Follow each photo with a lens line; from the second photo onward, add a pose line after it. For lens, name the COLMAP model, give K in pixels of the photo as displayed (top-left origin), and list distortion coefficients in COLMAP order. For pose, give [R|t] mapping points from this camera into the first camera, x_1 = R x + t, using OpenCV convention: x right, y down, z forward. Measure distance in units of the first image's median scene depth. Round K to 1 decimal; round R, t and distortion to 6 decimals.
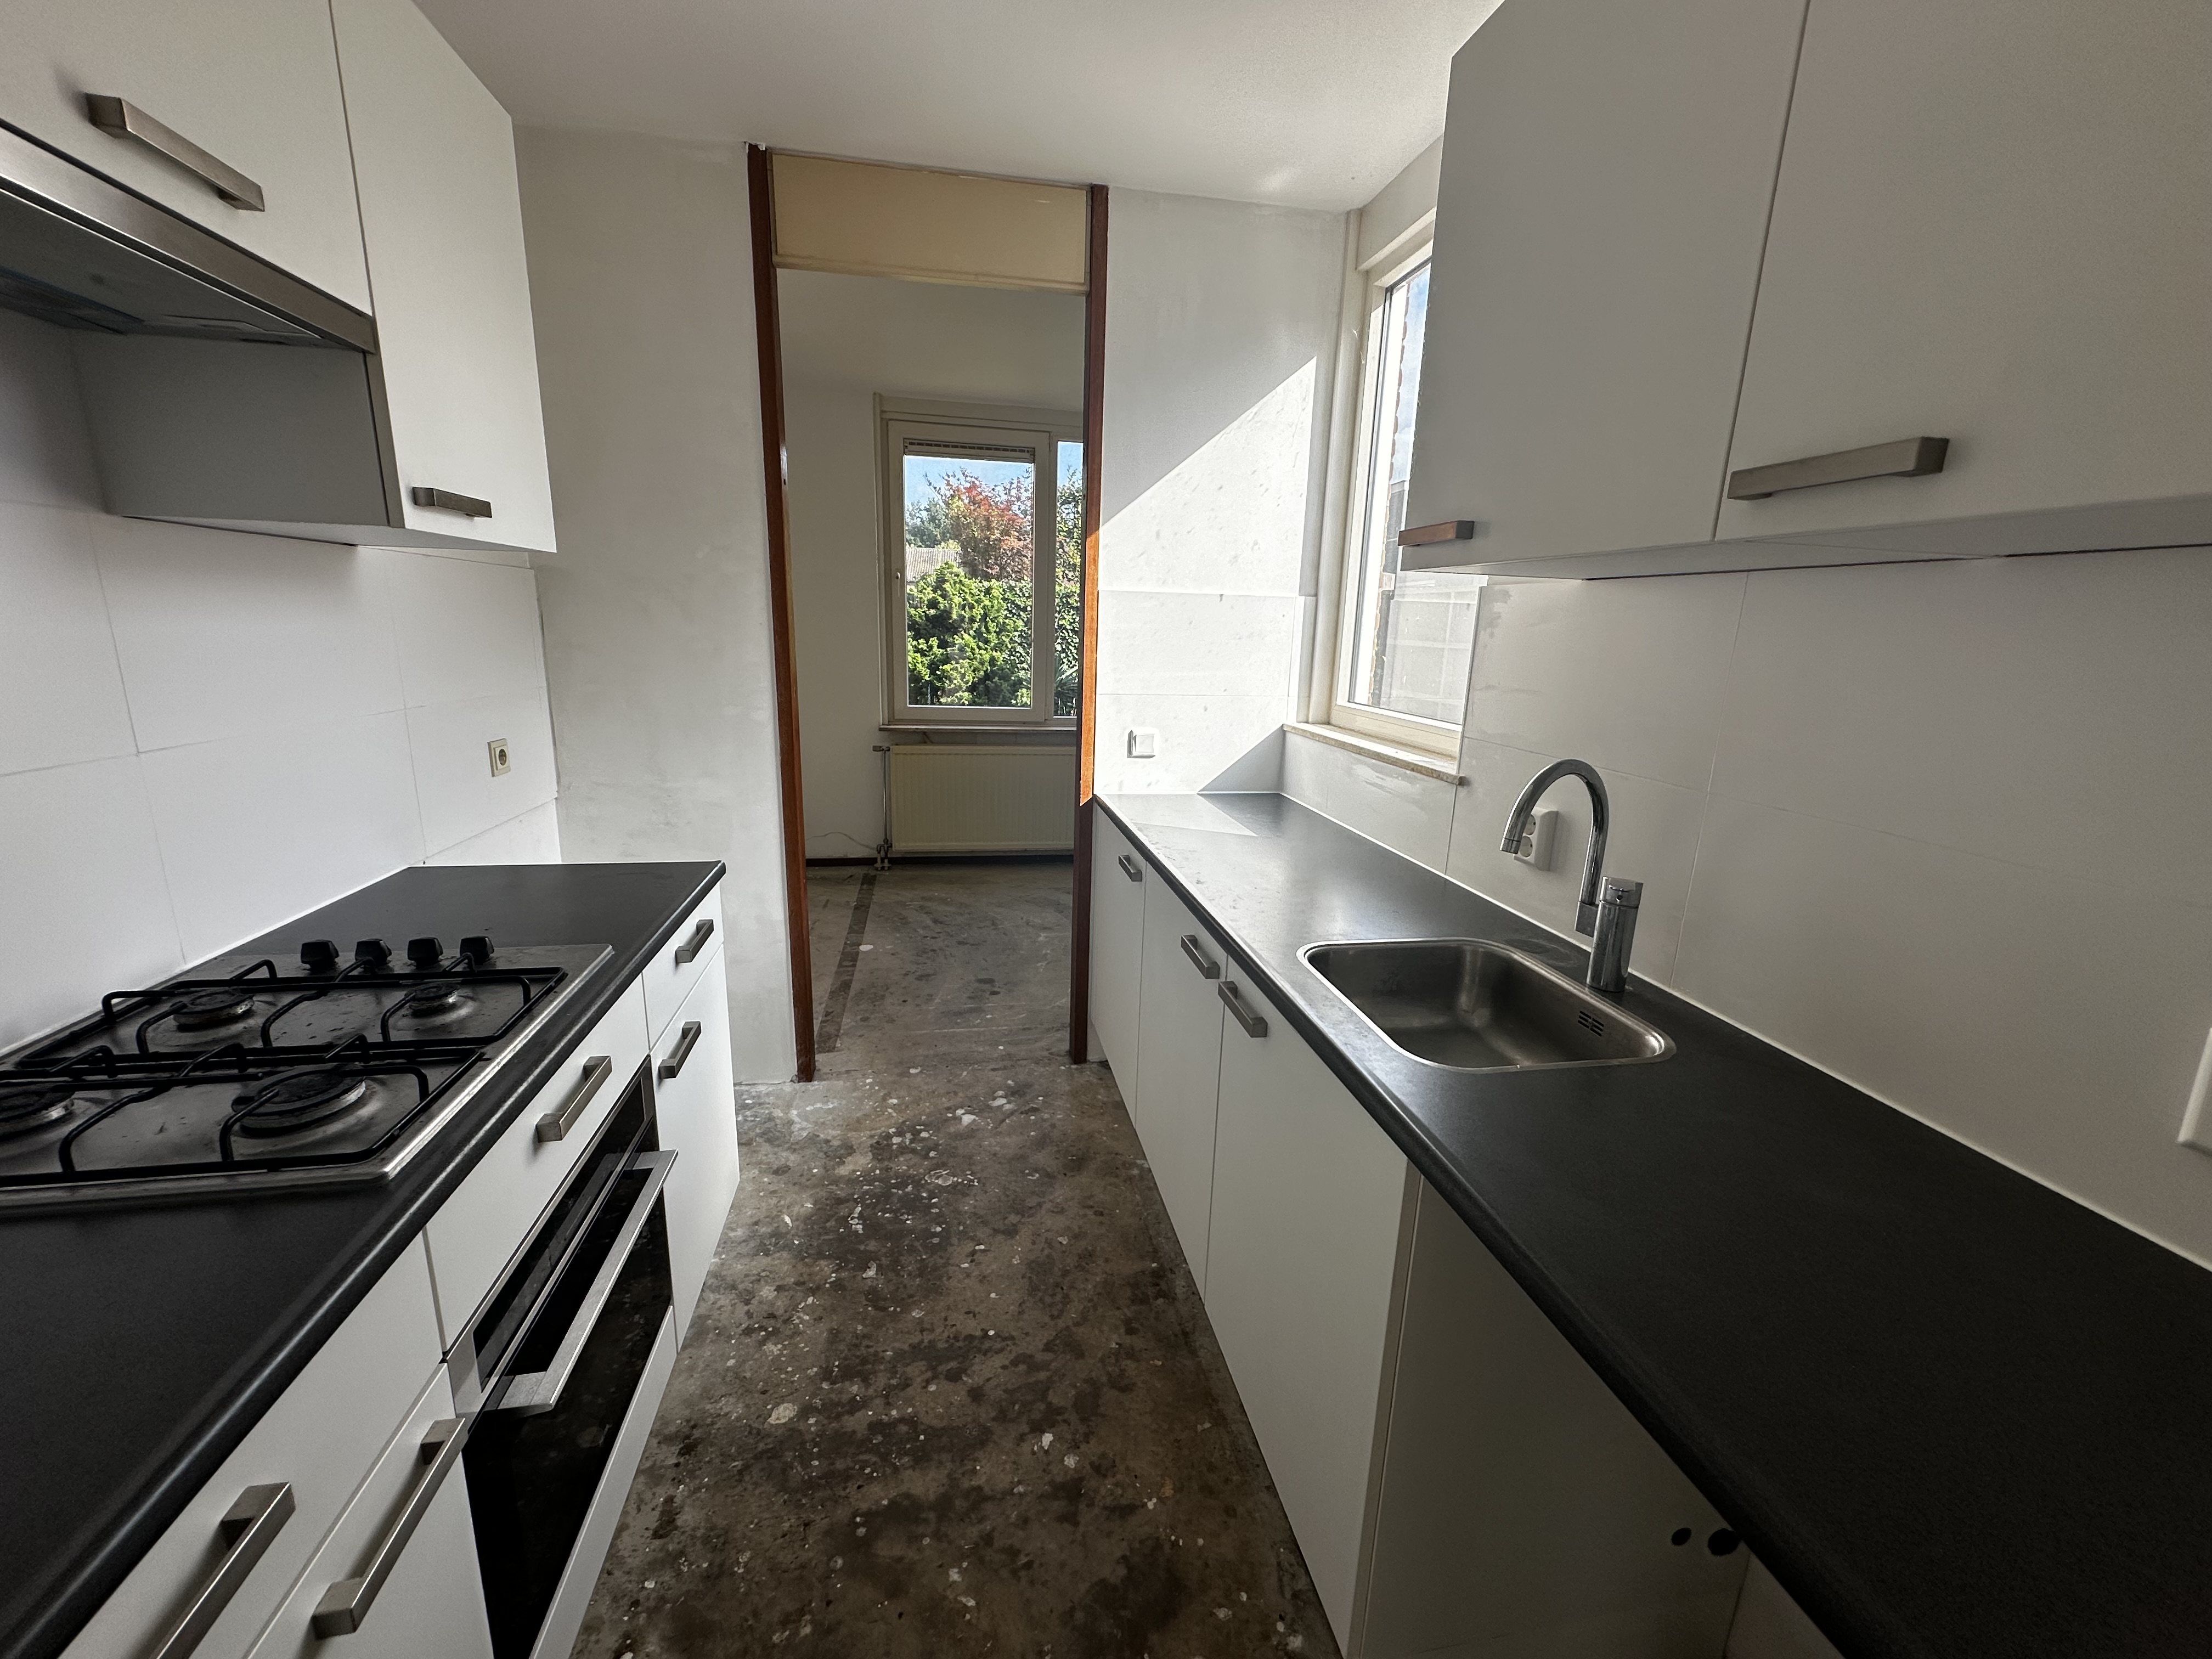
lens RADIAL K [[881.6, 0, 1099.7], [0, 881.6, 832.1], [0, 0, 1]] dist [-0.001941, 0.000360]
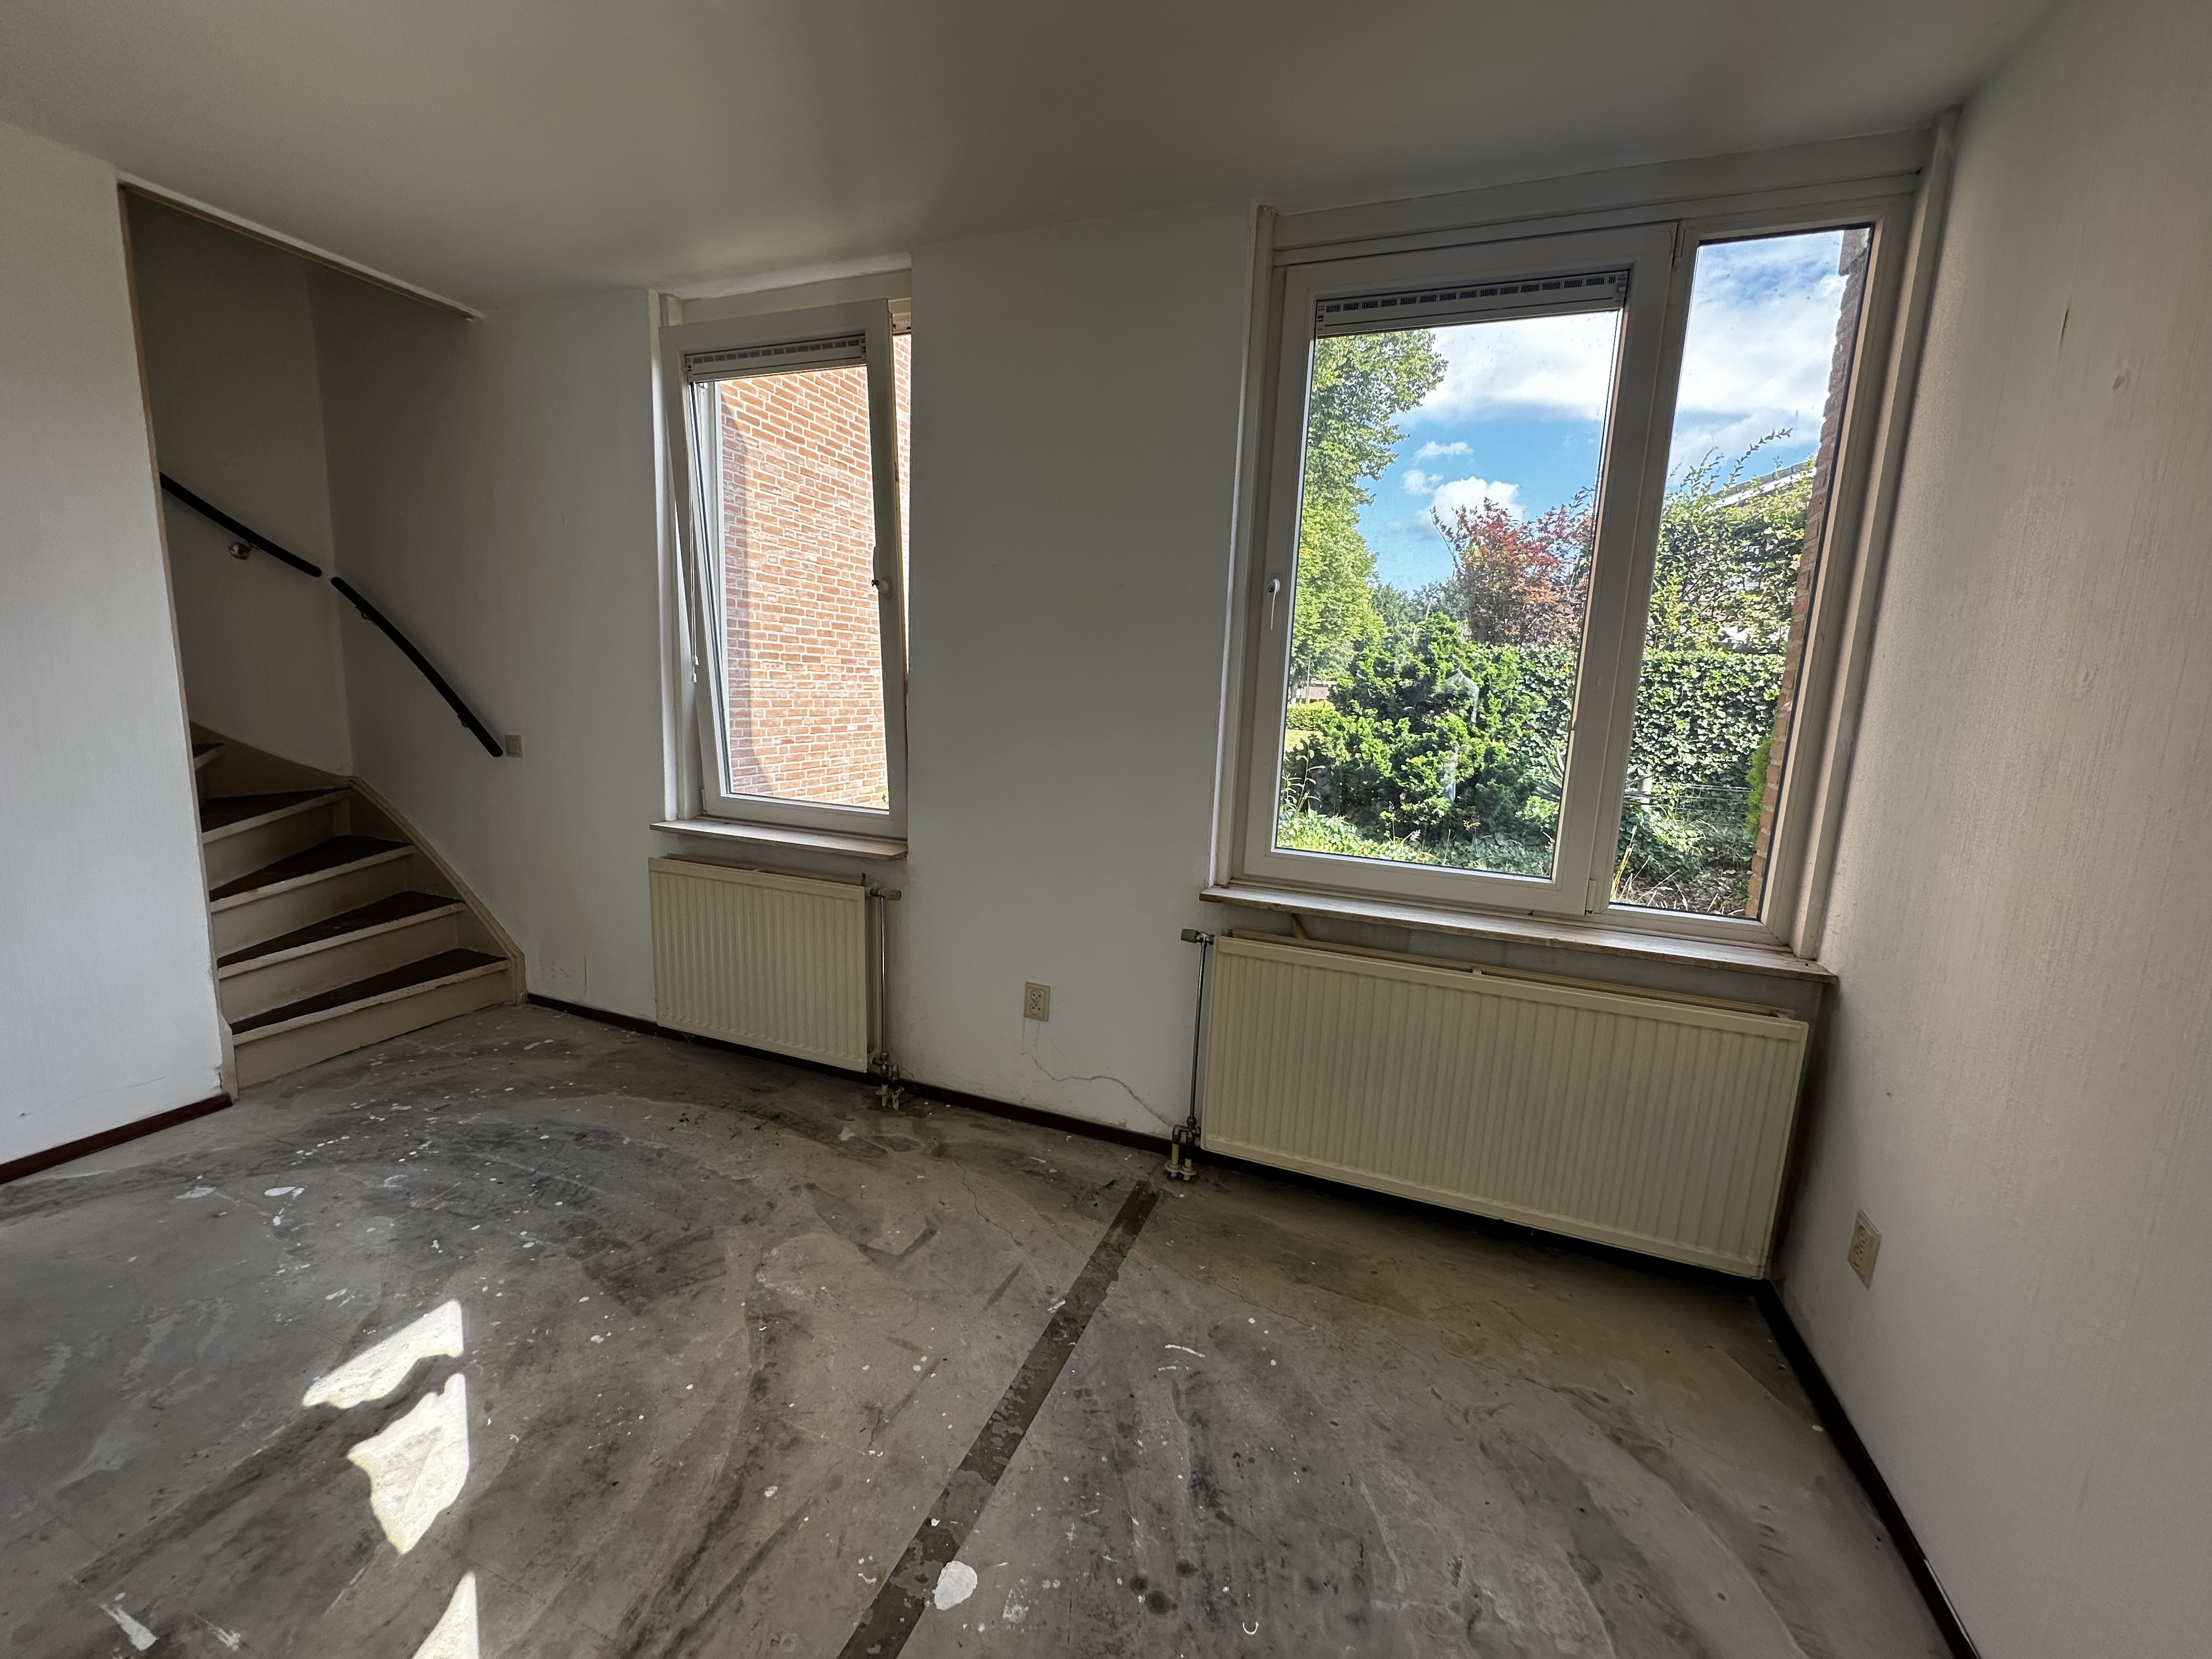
lens RADIAL K [[881.6, 0, 1094.4], [0, 881.6, 830.3], [0, 0, 1]] dist [-0.001941, 0.000360]
pose [[0.851908, 0.093227, -0.515327, -0.027389], [-0.138545, 0.989088, -0.050098, -0.062482], [0.505034, 0.114075, 0.855528, 0.283160]]
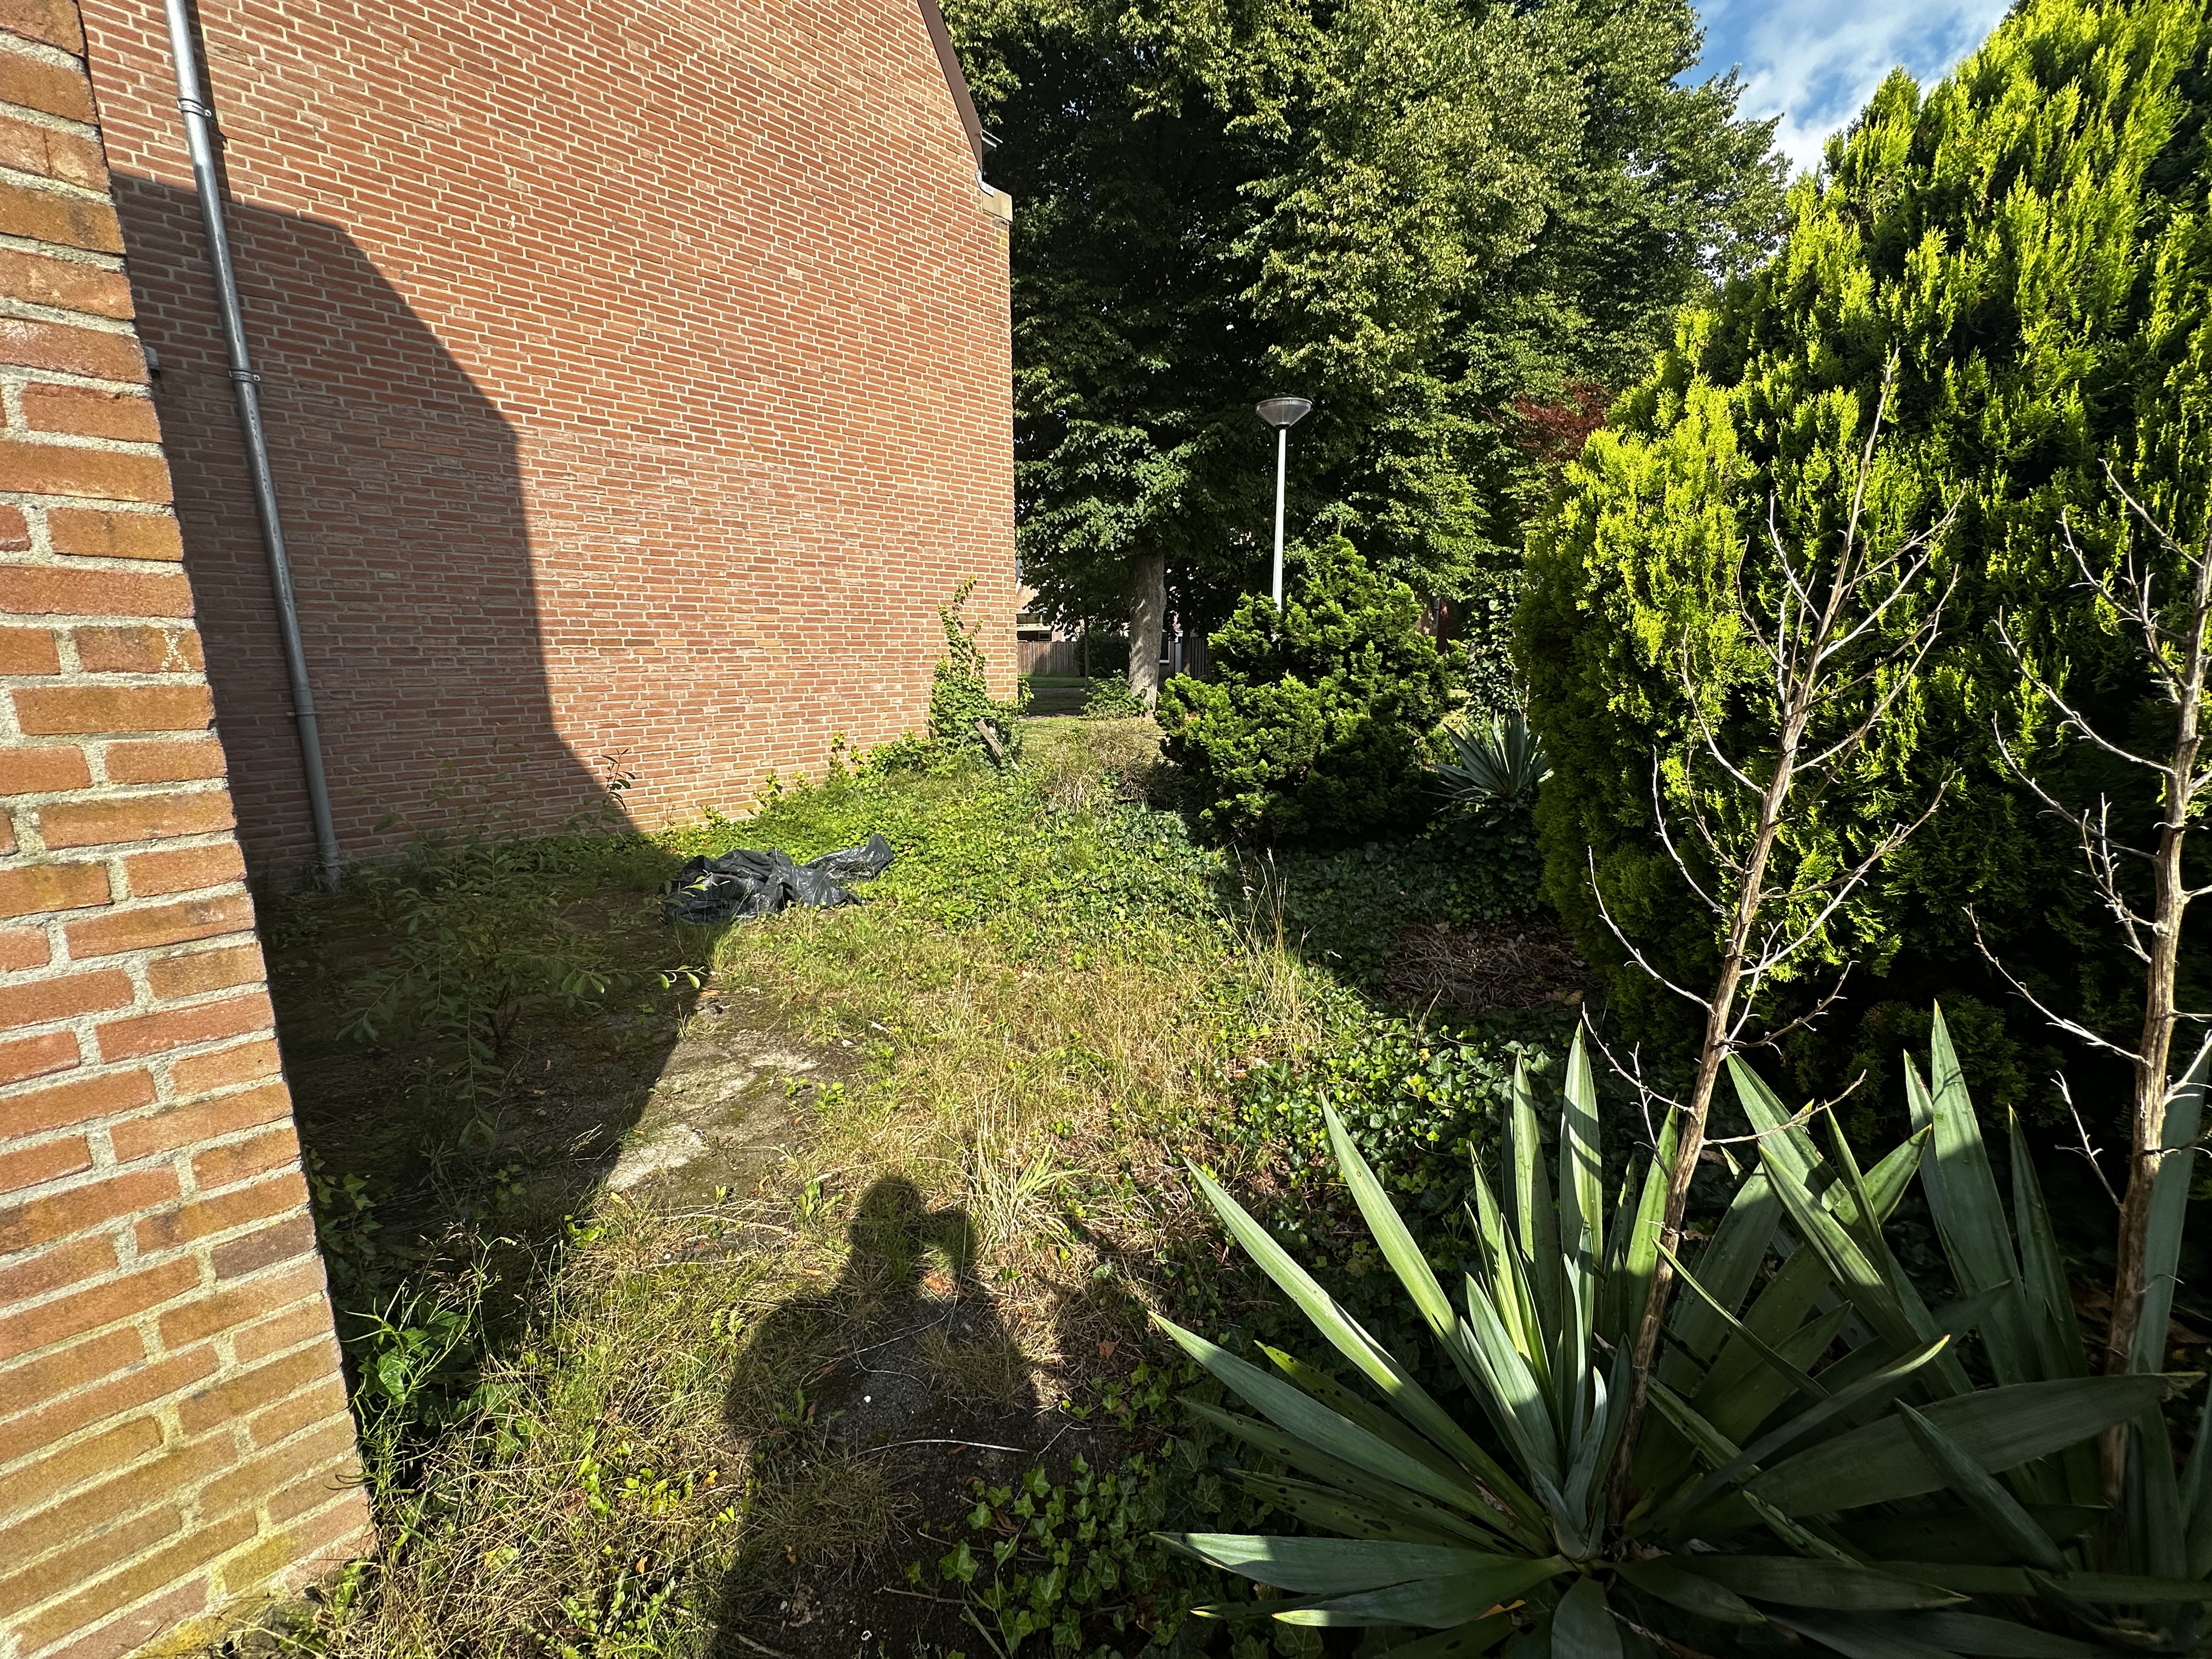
lens RADIAL K [[881.6, 0, 1095.8], [0, 881.6, 832.3], [0, 0, 1]] dist [-0.001941, 0.000360]
pose [[0.596589, 0.132768, -0.791489, 0.186210], [-0.166299, 0.985267, 0.039925, -0.136184], [0.785128, 0.107806, 0.609879, 0.606878]]
